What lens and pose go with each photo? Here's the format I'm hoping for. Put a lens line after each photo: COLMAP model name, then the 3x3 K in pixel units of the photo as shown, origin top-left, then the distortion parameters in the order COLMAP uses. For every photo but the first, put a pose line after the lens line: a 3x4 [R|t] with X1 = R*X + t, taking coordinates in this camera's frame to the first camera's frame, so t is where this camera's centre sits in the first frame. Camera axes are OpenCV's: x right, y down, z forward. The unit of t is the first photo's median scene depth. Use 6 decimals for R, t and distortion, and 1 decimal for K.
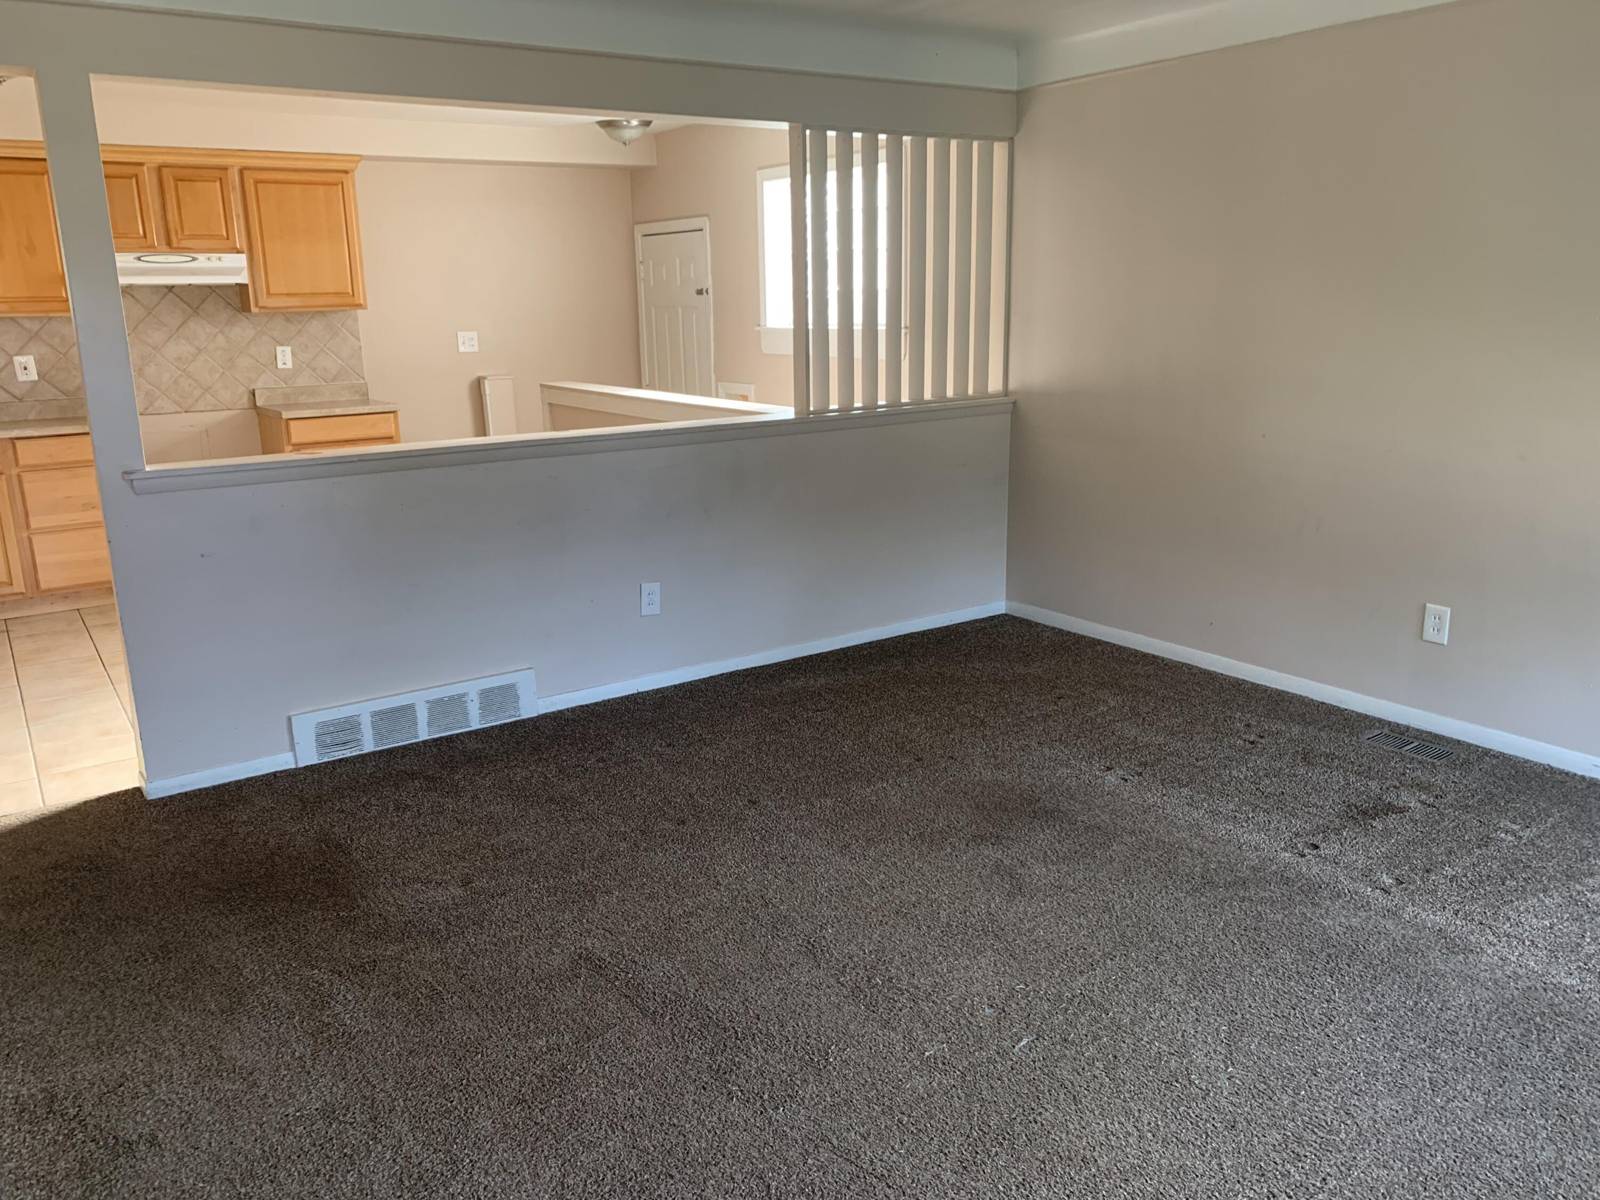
lens RADIAL K [[1212.9, 0, 806.7], [0, 1212.9, 593.0], [0, 0, 1]] dist [-0.011139, 0.008920]
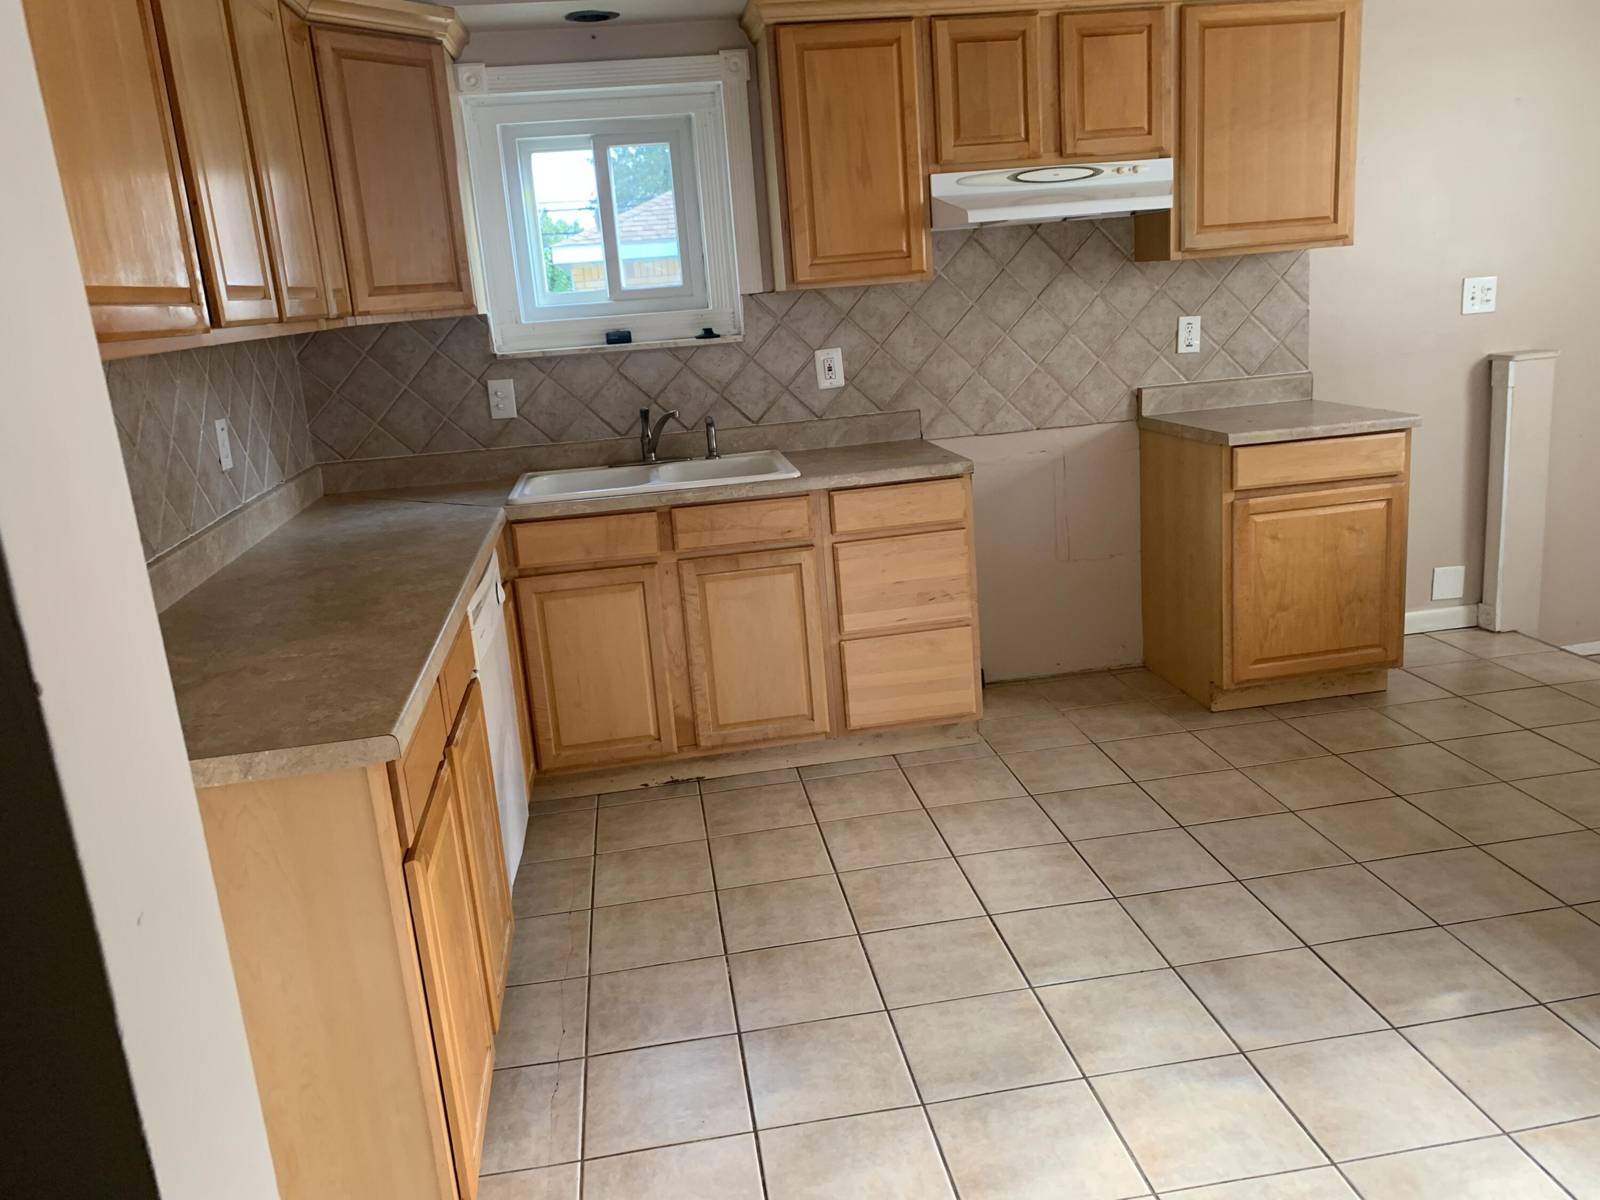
lens RADIAL K [[1212.9, 0, 797.7], [0, 1212.9, 601.2], [0, 0, 1]] dist [-0.011139, 0.008920]
pose [[0.899393, 0.059805, -0.433031, -0.357655], [-0.040359, 0.997727, 0.053968, -0.092091], [0.435274, -0.031062, 0.899762, 0.390491]]
